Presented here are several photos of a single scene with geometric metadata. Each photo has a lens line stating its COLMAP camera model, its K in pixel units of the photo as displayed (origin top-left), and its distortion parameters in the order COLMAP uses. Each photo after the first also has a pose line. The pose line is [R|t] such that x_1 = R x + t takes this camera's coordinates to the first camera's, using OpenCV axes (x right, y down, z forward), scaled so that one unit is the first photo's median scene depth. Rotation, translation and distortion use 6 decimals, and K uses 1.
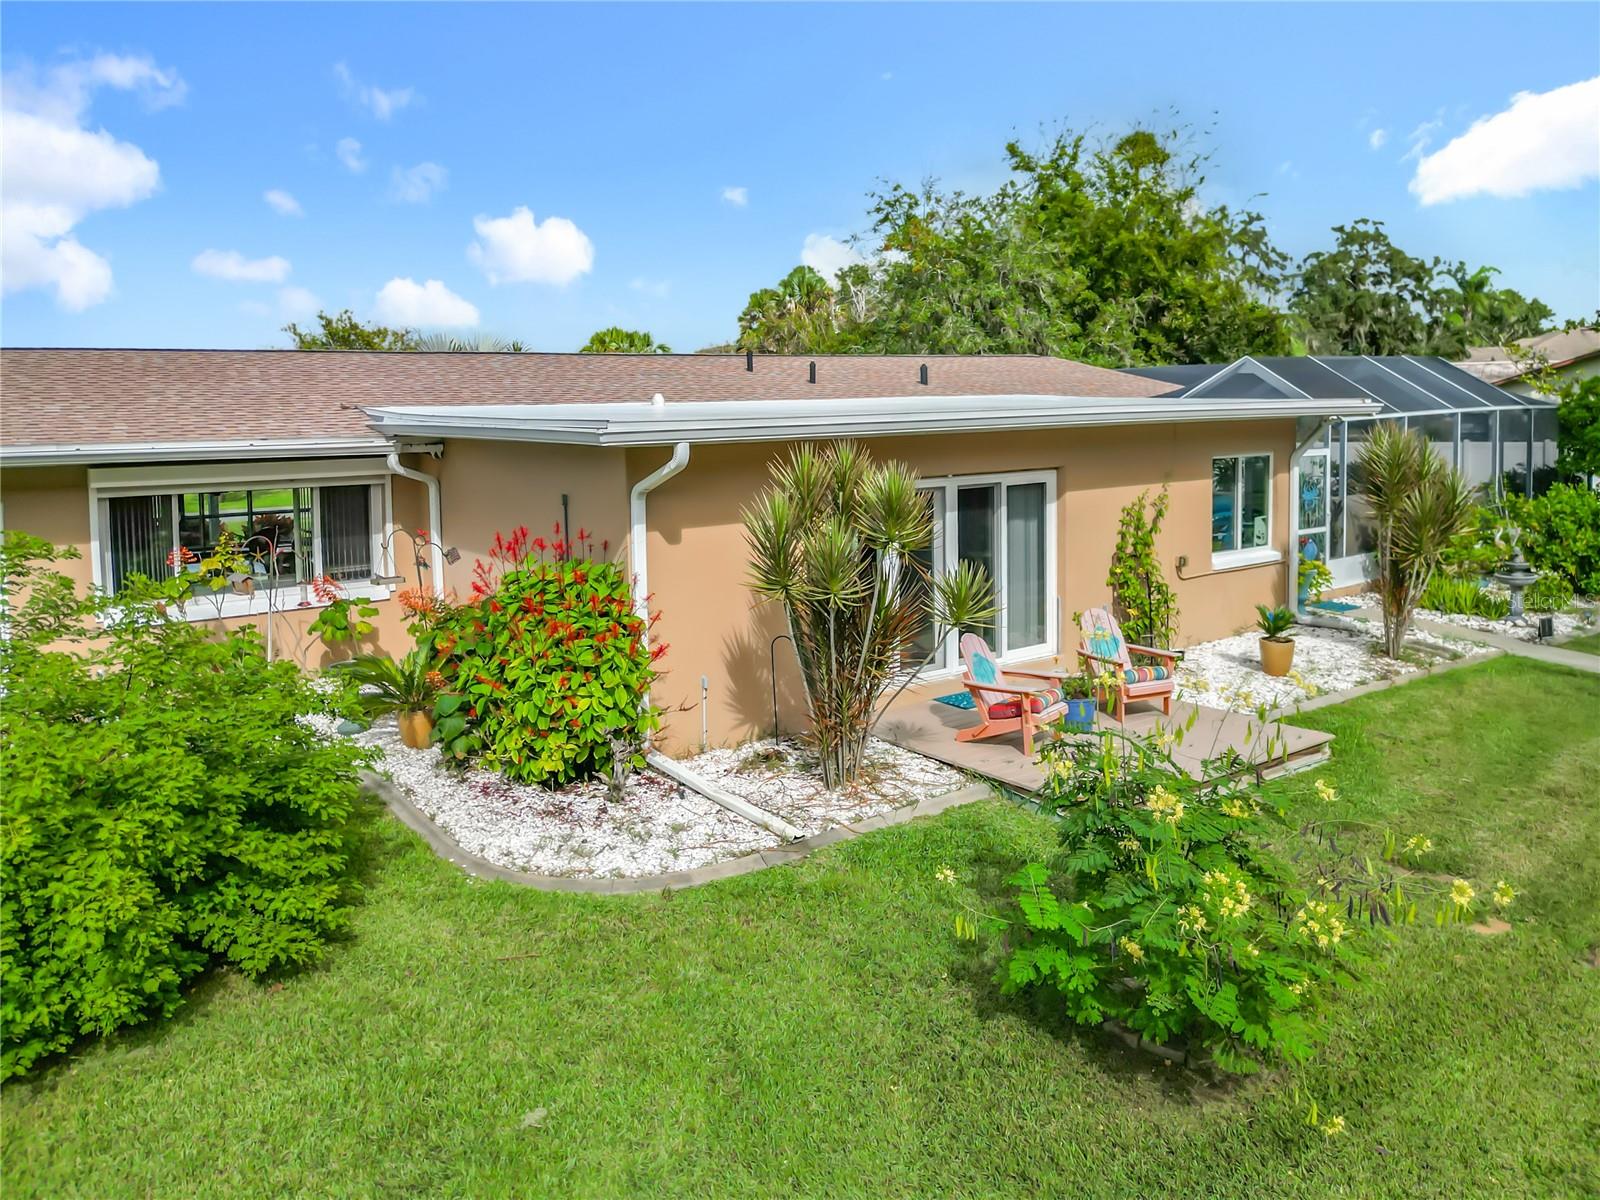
lens RADIAL K [[1148.6, 0, 783.0], [0, 1148.6, 603.6], [0, 0, 1]] dist [0.066633, -0.104890]
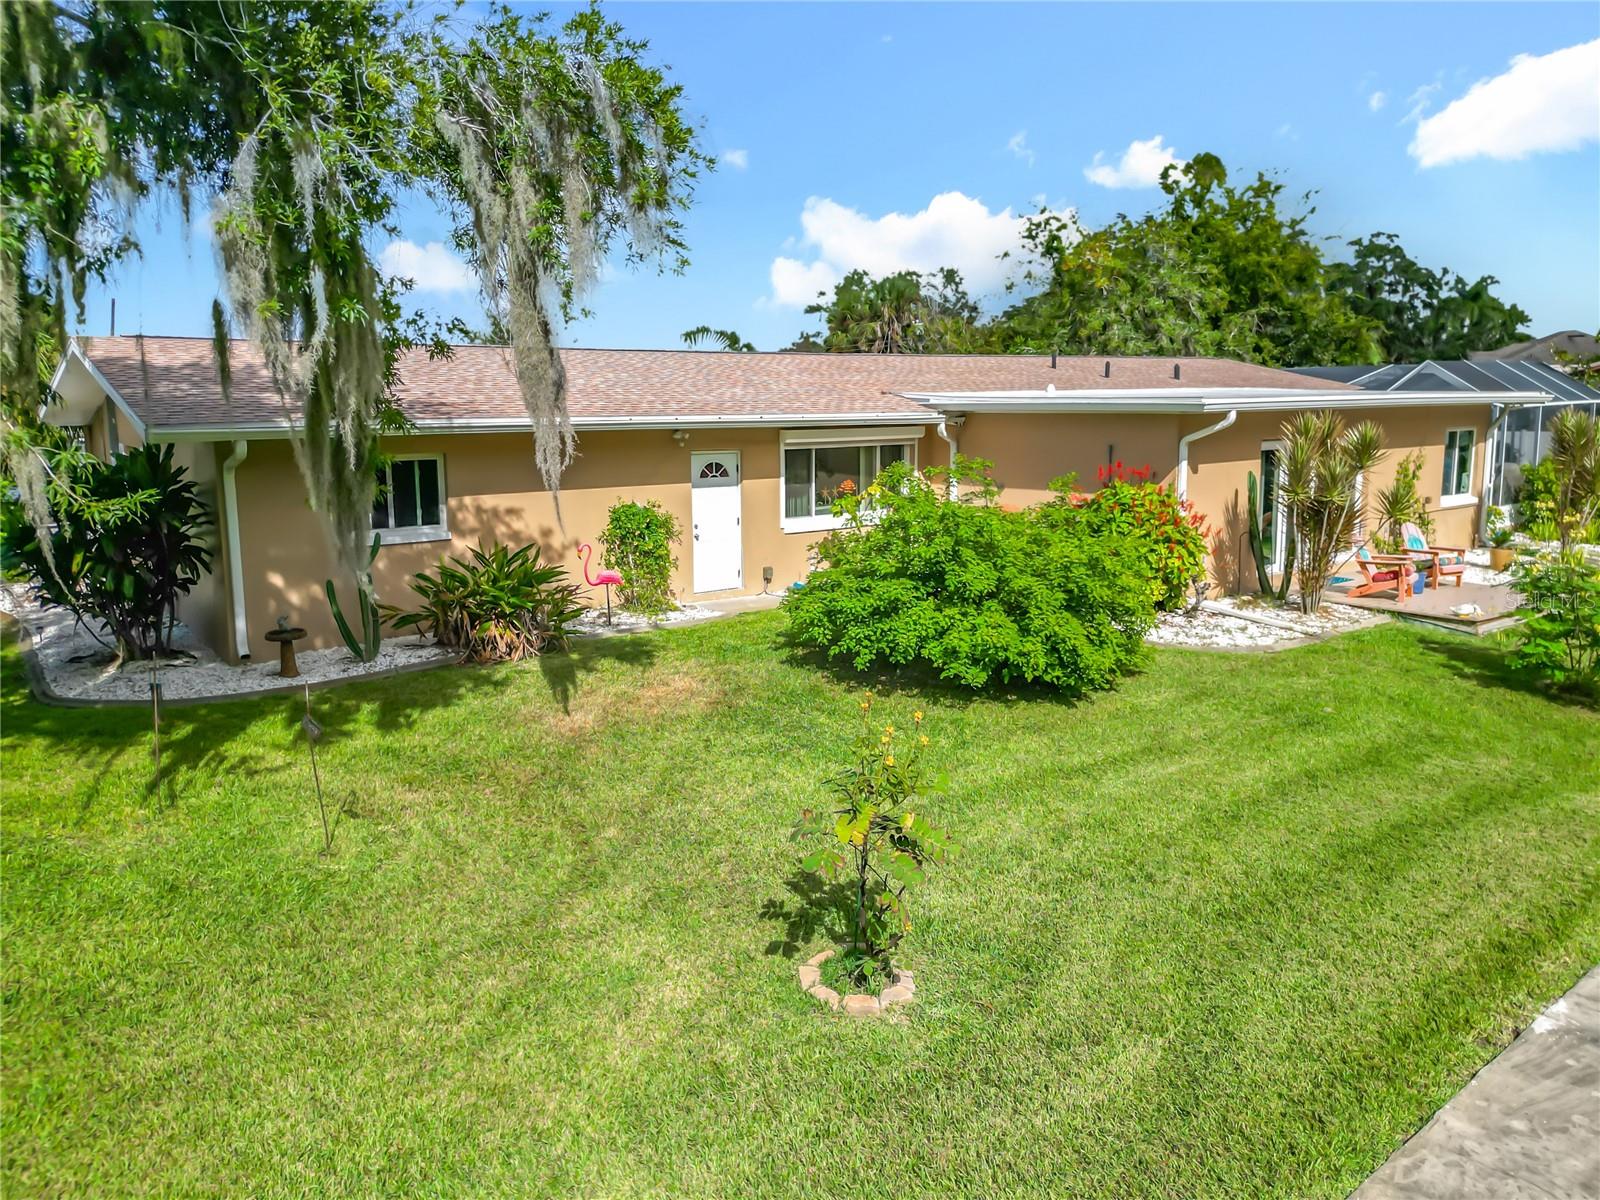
lens RADIAL K [[1127.1, 0, 780.2], [0, 1127.1, 646.2], [0, 0, 1]] dist [0.057918, -0.071692]
pose [[0.999700, 0.002829, 0.024340, -0.239107], [-0.003844, 0.999121, 0.041748, 0.042770], [-0.024201, -0.041829, 0.998832, -0.206875]]
